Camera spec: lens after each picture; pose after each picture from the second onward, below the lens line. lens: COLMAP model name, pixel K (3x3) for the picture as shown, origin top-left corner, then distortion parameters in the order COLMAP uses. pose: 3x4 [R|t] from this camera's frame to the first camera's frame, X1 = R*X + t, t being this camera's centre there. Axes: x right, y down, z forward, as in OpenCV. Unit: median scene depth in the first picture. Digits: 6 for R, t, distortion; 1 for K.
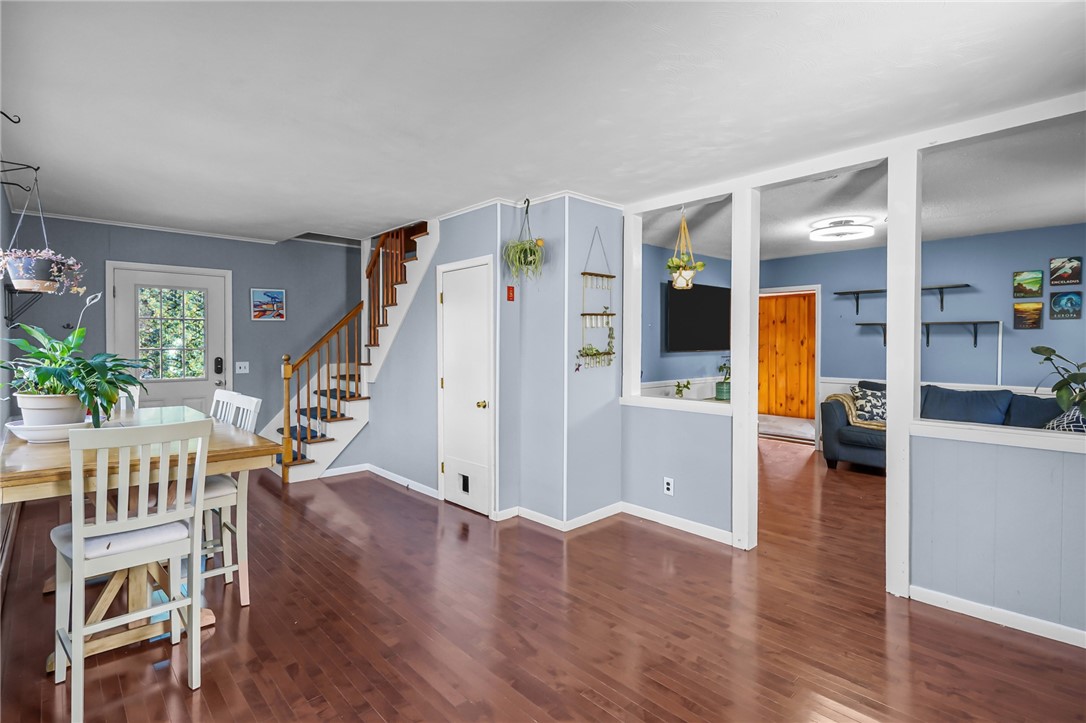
lens RADIAL K [[534.4, 0, 529.4], [0, 534.4, 348.3], [0, 0, 1]] dist [0.003541, -0.002442]
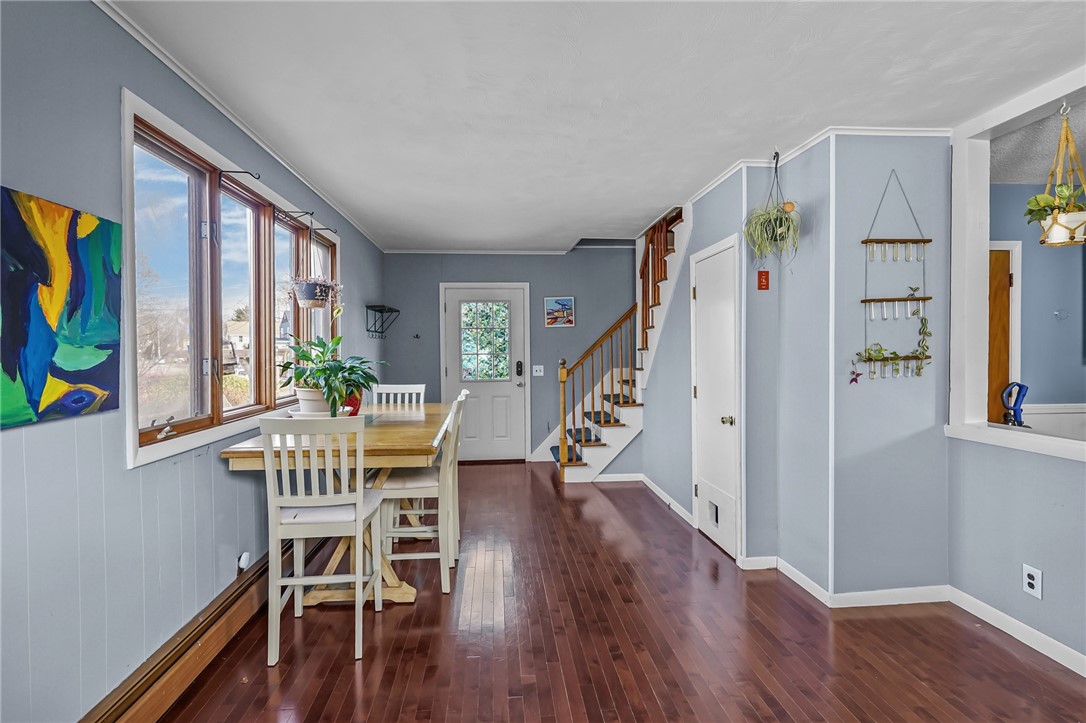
lens RADIAL K [[534.4, 0, 553.8], [0, 534.4, 356.3], [0, 0, 1]] dist [0.003541, -0.002442]
pose [[0.789805, -0.000867, -0.613358, 0.197642], [0.003900, 0.999986, 0.003608, 0.003877], [0.613346, -0.005242, 0.789797, 0.196979]]
